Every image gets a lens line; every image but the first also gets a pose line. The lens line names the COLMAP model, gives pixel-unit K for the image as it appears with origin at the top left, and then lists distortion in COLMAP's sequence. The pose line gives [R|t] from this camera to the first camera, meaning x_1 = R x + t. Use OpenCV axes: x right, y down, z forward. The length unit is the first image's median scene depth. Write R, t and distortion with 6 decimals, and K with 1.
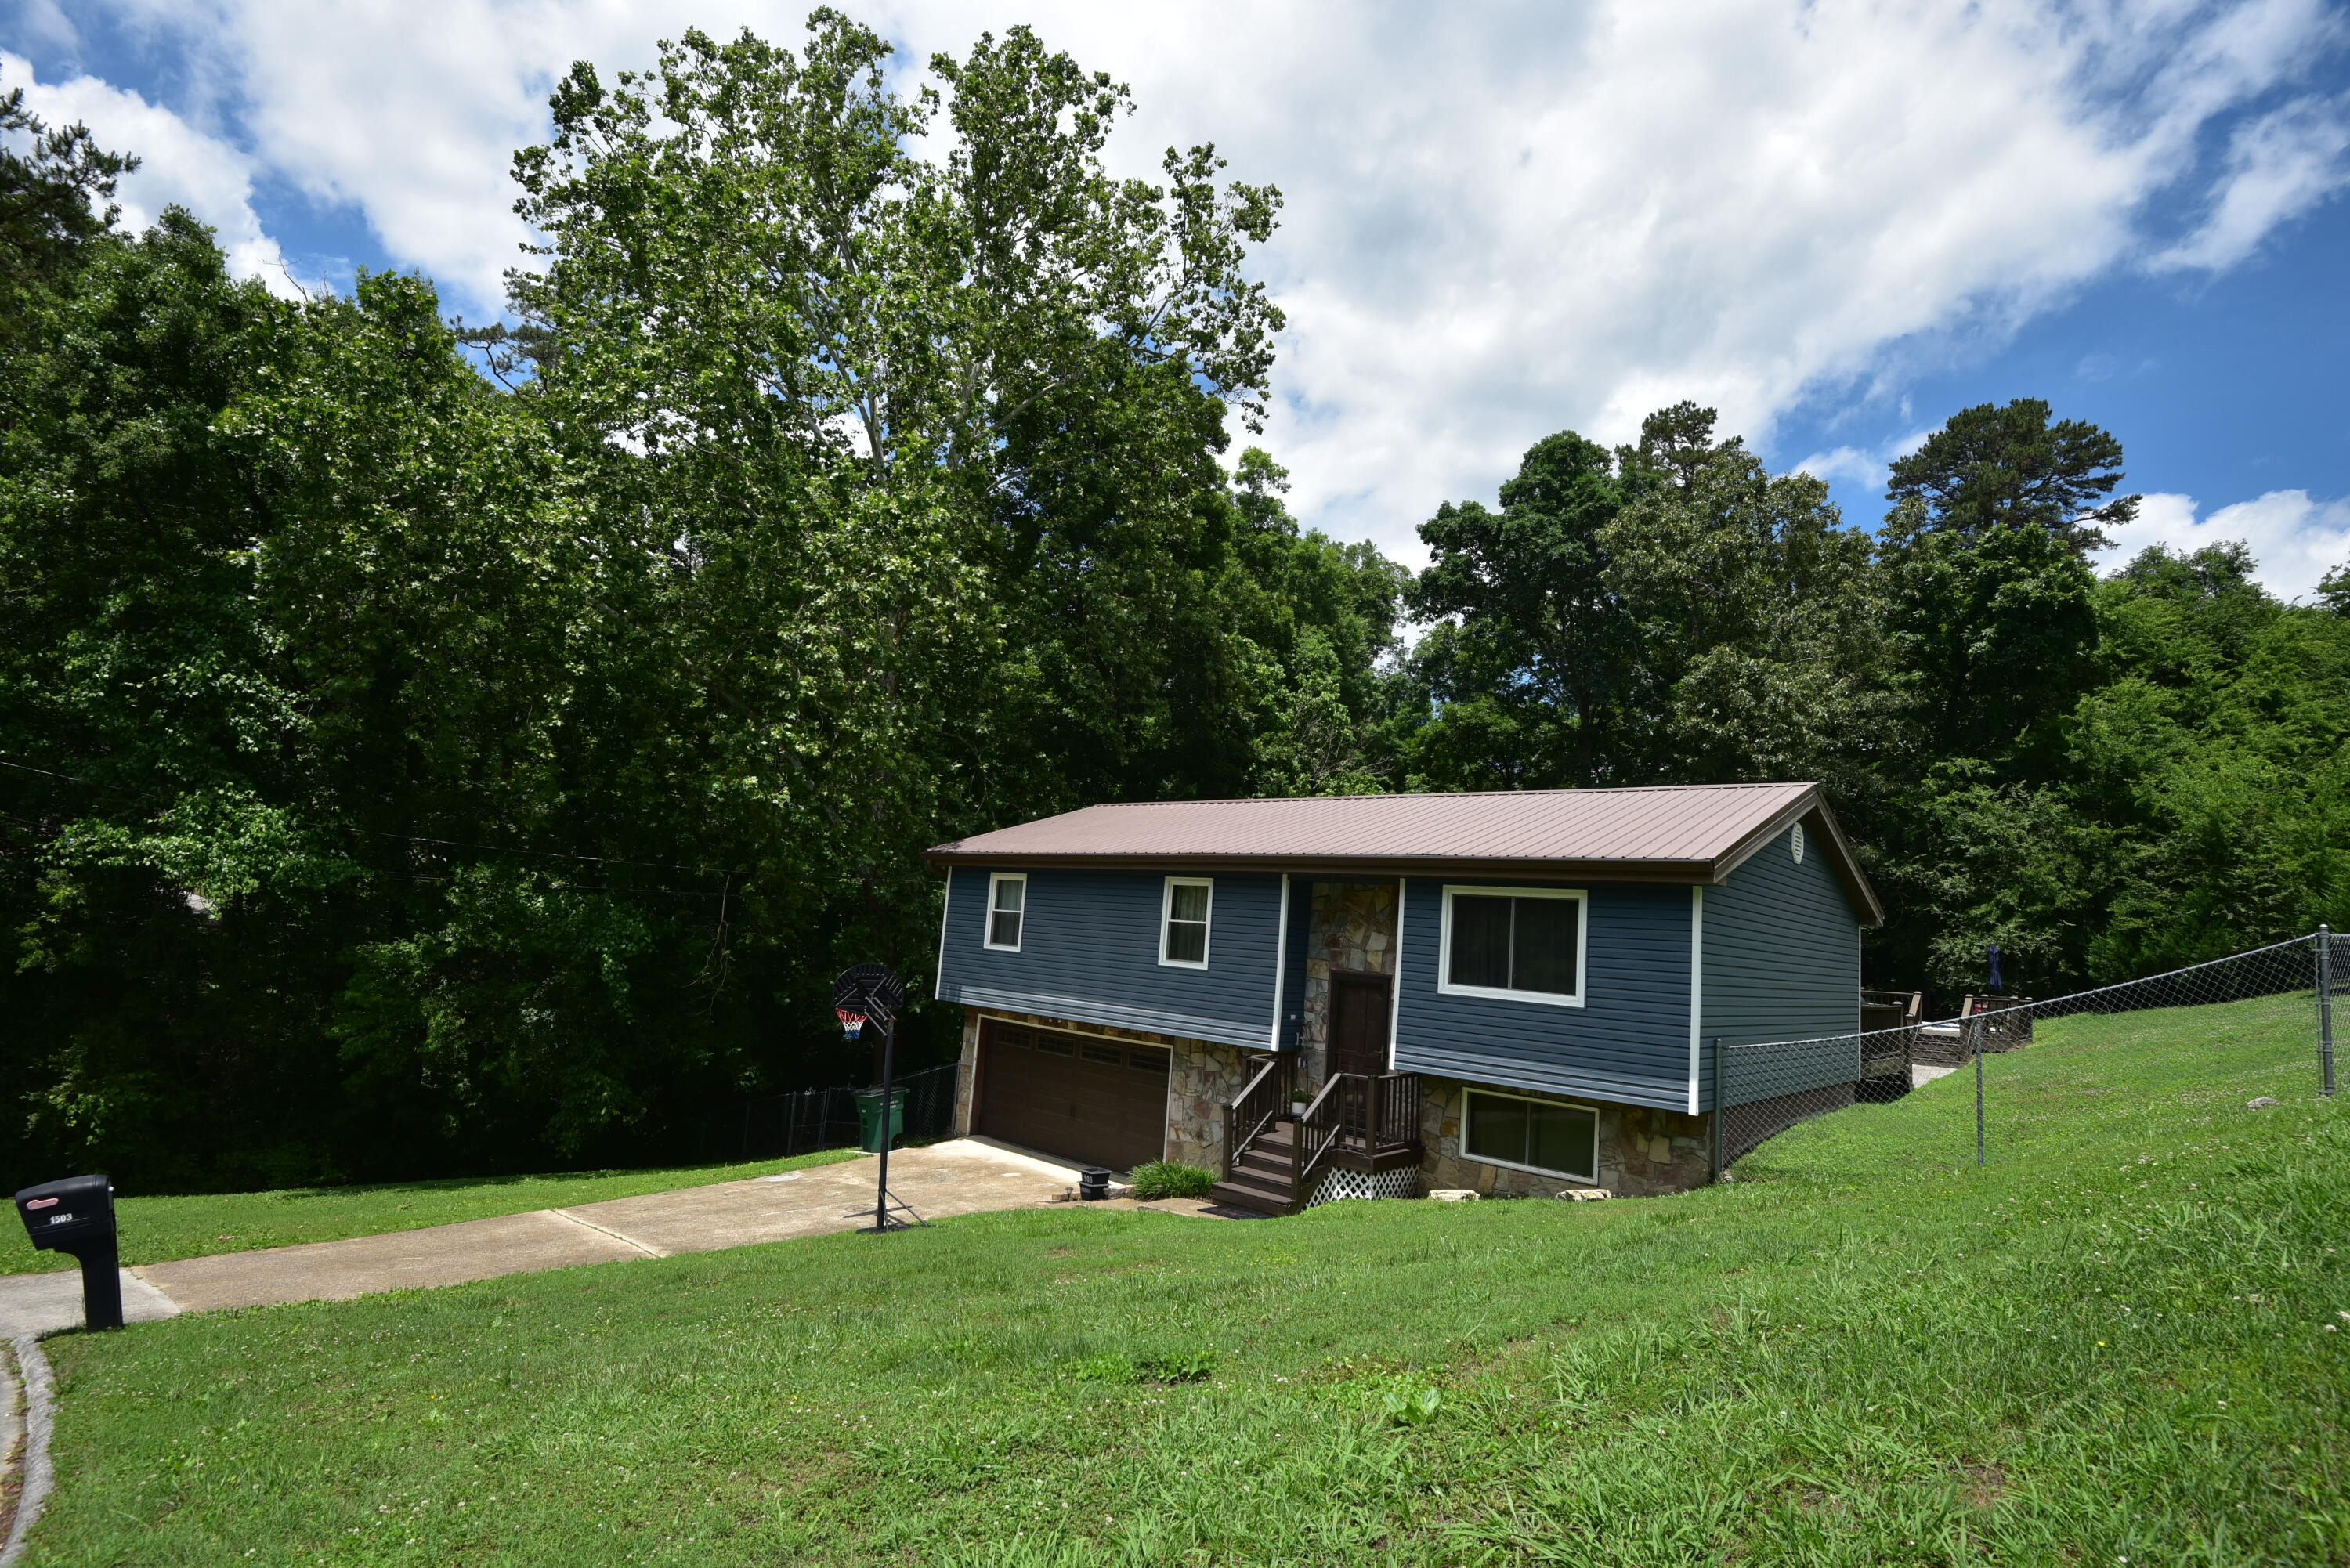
lens RADIAL K [[1107.0, 0, 1175.0], [0, 1107.0, 784.0], [0, 0, 1]] dist [-0.001144, -0.036355]
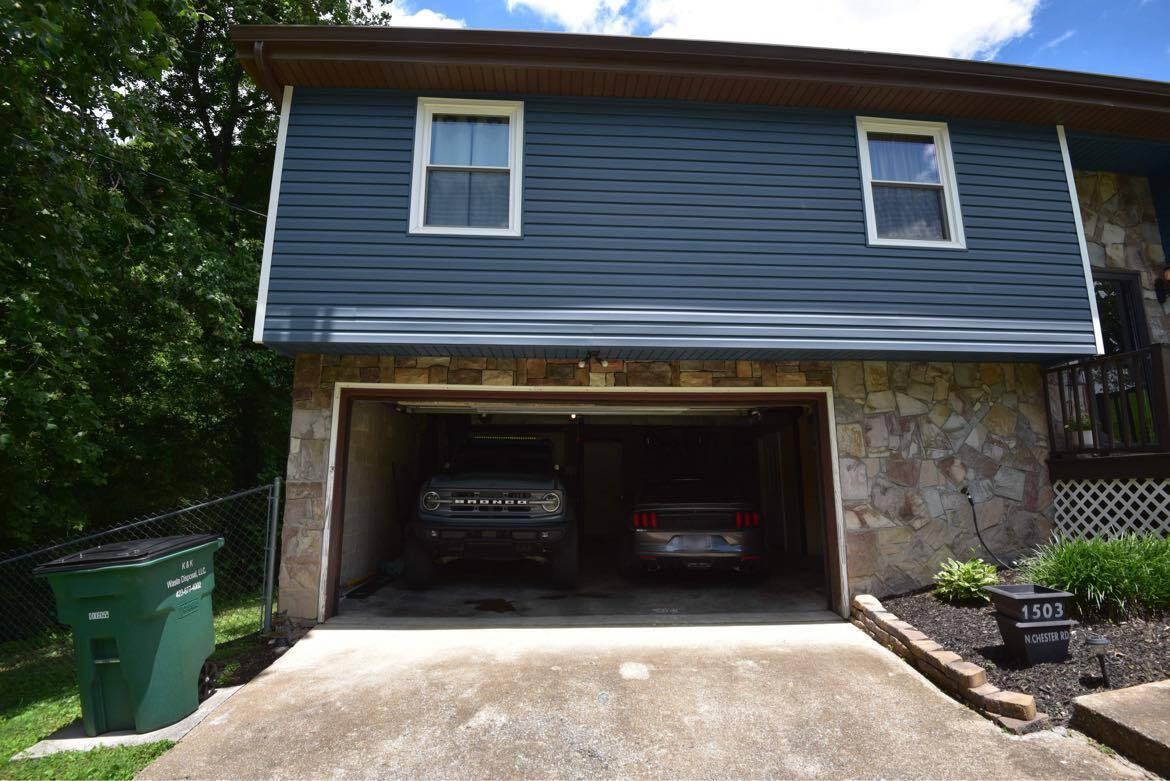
lens RADIAL K [[551.2, 0, 585.0], [0, 551.2, 390.5], [0, 0, 1]] dist [-0.001144, -0.036355]
pose [[0.705007, 0.048596, 0.707533, -0.398276], [-0.043852, 0.998728, -0.024901, 0.305573], [-0.707843, -0.013471, 0.706241, 1.058177]]
